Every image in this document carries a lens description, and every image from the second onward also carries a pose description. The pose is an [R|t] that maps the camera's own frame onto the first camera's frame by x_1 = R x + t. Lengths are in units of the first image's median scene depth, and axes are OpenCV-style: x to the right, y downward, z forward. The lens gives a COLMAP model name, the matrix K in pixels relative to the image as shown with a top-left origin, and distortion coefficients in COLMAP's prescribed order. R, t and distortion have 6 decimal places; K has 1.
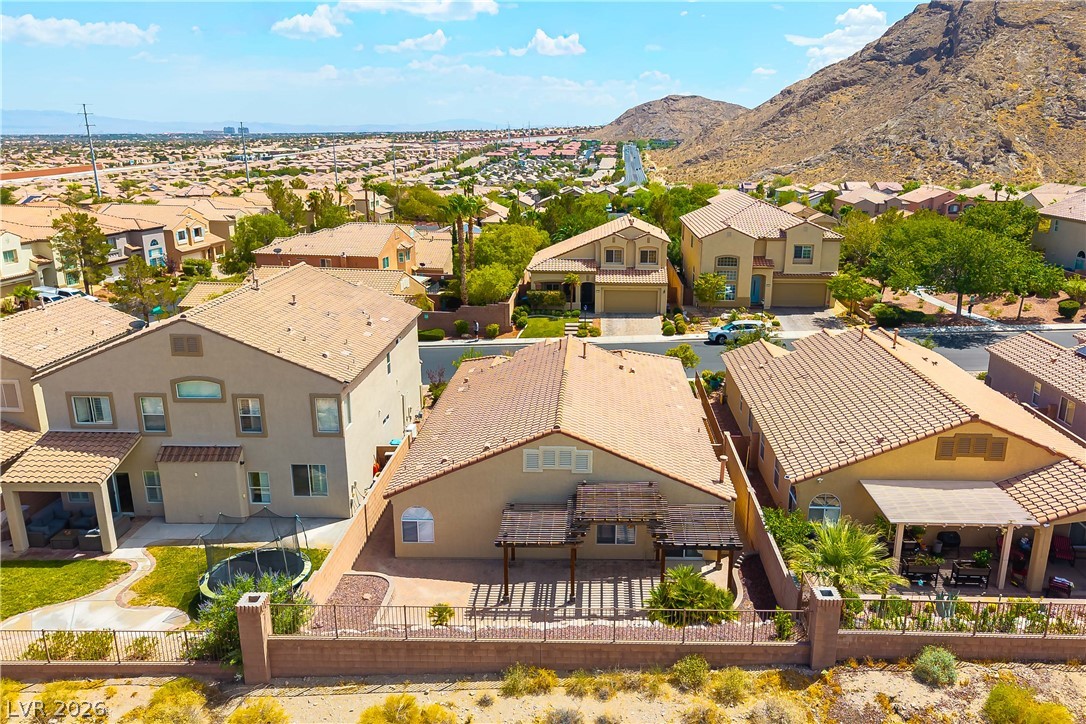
lens RADIAL K [[797.7, 0, 543.0], [0, 797.7, 362.0], [0, 0, 1]] dist [0.001010, -0.000915]
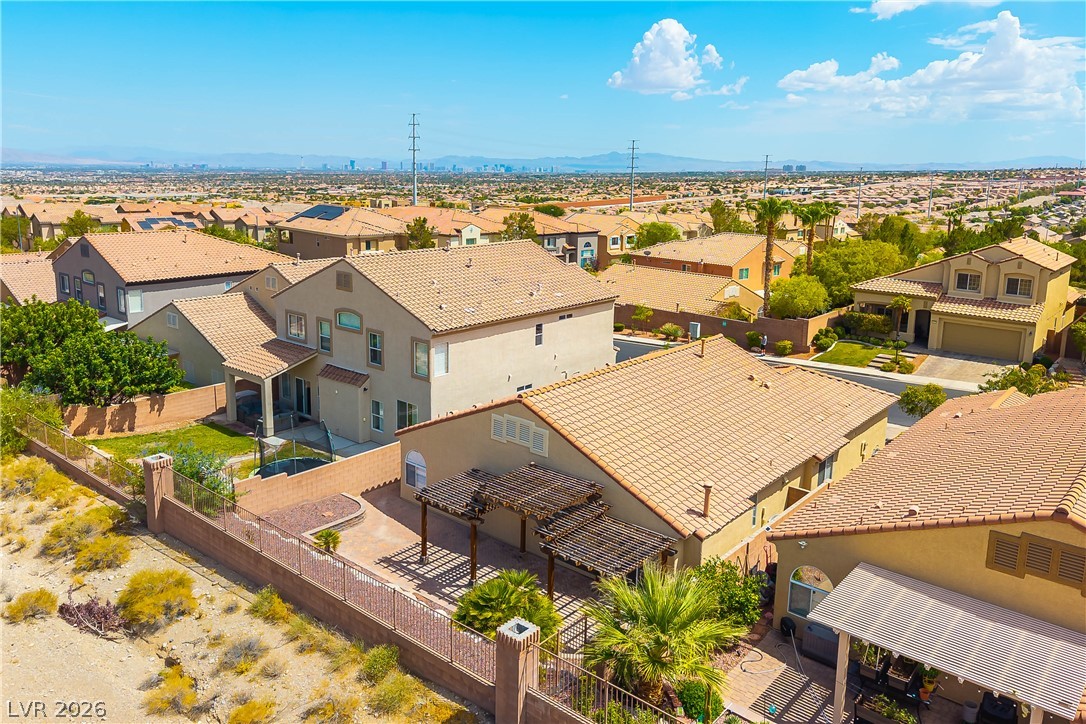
lens RADIAL K [[792.9, 0, 543.0], [0, 792.9, 314.4], [0, 0, 1]] dist [0.008103, -0.003968]
pose [[0.761745, 0.118561, -0.636936, 0.237147], [-0.187591, 0.981363, -0.041676, 0.009236], [0.620124, 0.151230, 0.769789, 0.120967]]
